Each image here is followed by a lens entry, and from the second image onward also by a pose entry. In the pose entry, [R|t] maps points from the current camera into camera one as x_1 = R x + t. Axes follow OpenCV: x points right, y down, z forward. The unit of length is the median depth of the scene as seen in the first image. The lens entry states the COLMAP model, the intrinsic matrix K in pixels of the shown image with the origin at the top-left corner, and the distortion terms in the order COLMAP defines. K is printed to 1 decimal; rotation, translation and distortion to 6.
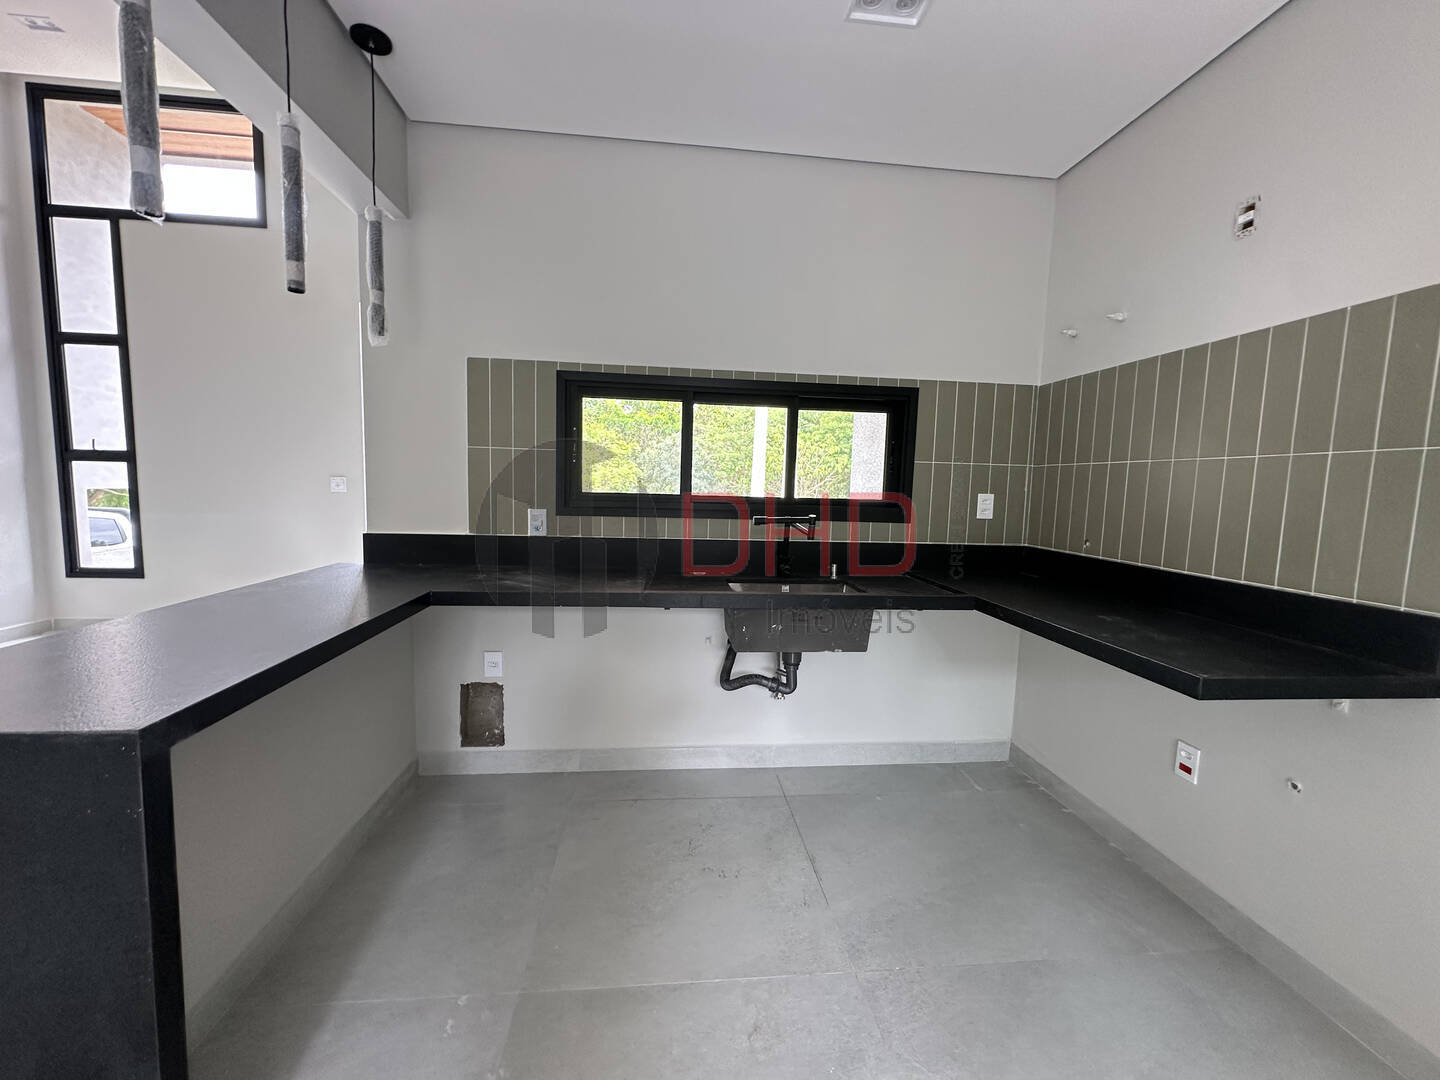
lens RADIAL K [[577.0, 0, 715.2], [0, 577.0, 537.1], [0, 0, 1]] dist [-0.003953, 0.001342]
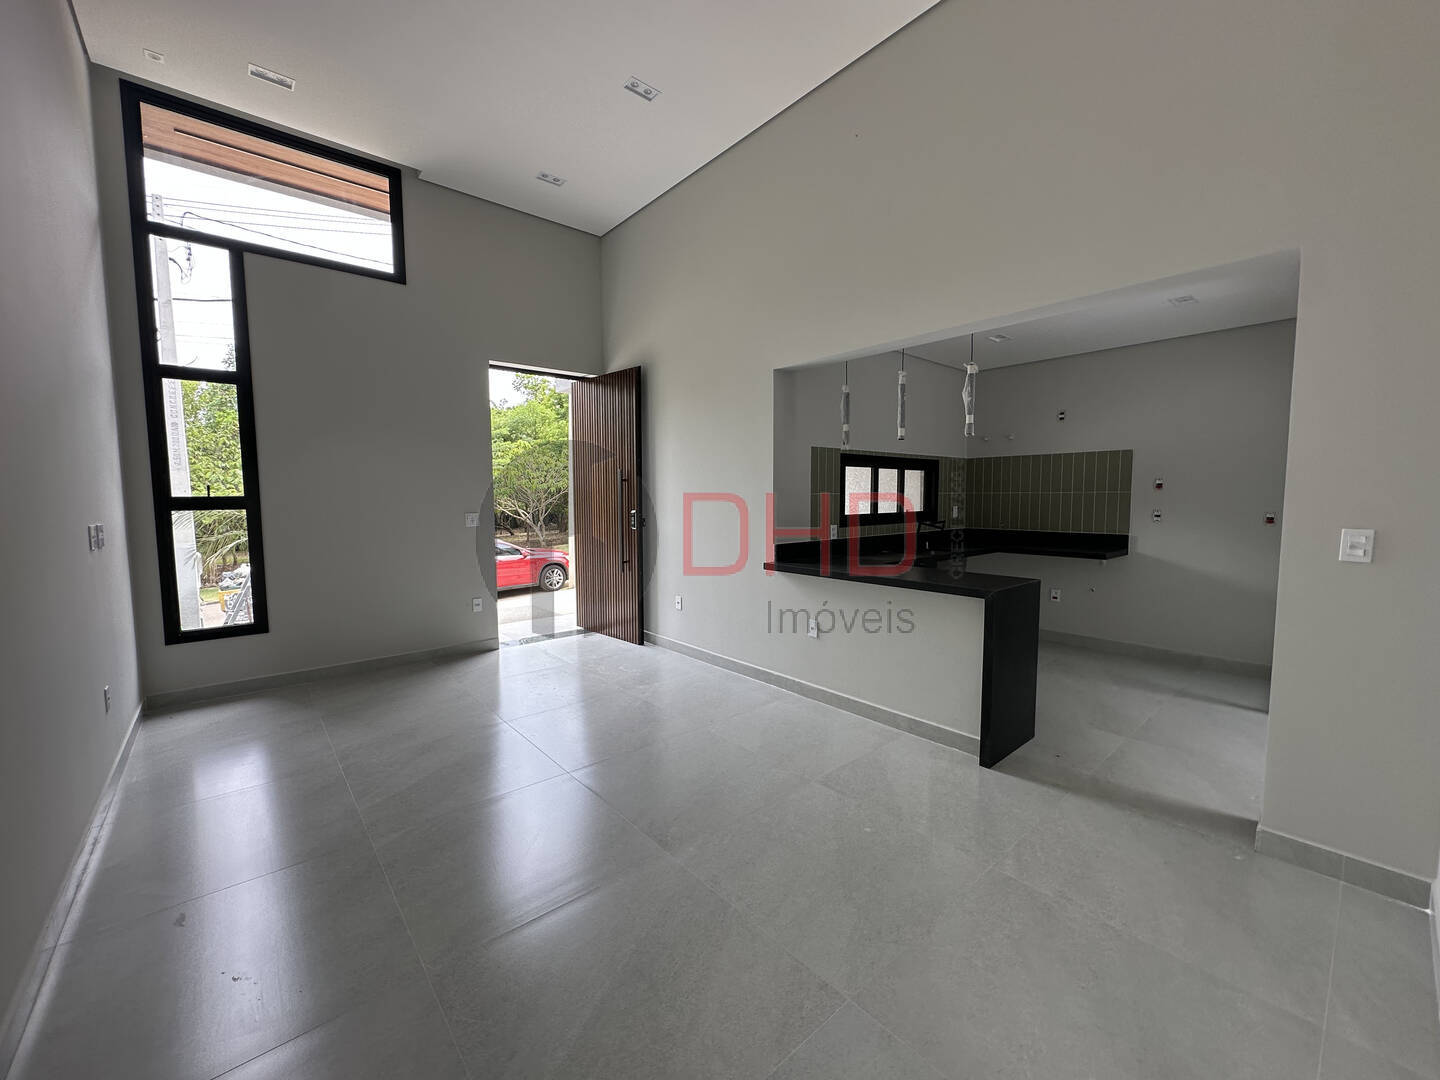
lens RADIAL K [[577.0, 0, 721.1], [0, 577.0, 536.1], [0, 0, 1]] dist [-0.003953, 0.001342]
pose [[0.818731, -0.073220, 0.569490, -1.663204], [0.081636, 0.996604, 0.010770, -0.061560], [-0.568345, 0.037673, 0.821928, -0.344168]]
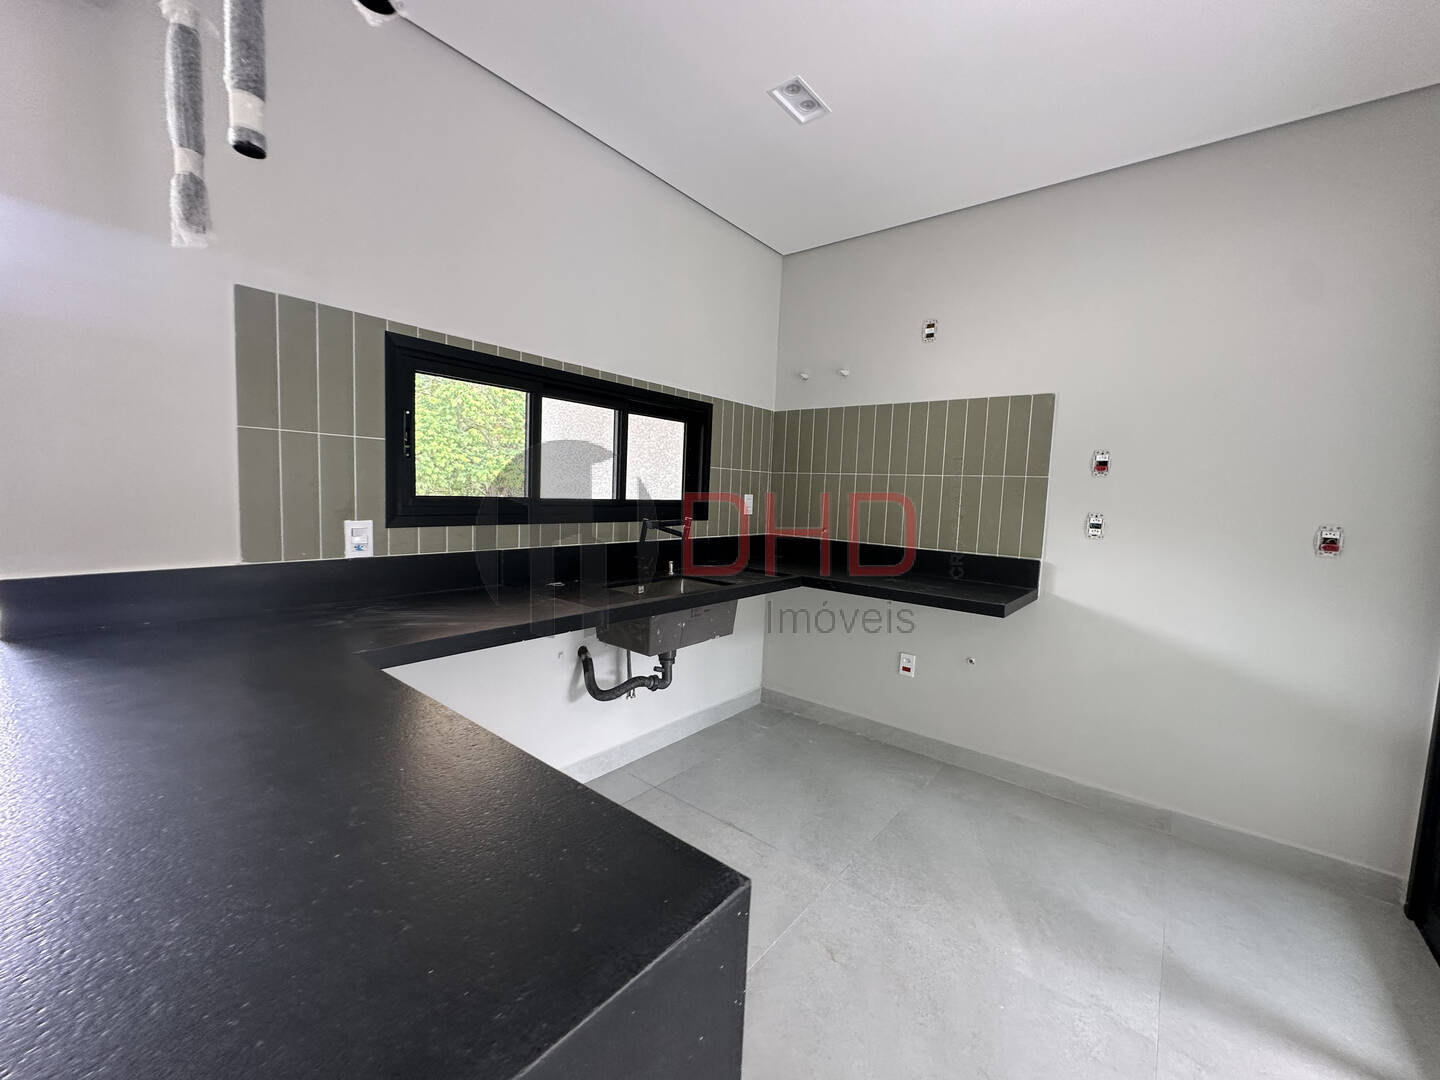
lens RADIAL K [[577.0, 0, 719.2], [0, 577.0, 538.5], [0, 0, 1]] dist [-0.003953, 0.001342]
pose [[0.706403, -0.058936, 0.705352, -0.489013], [0.045085, 0.998250, 0.038258, -0.032892], [-0.706373, 0.004775, 0.707824, 0.172959]]
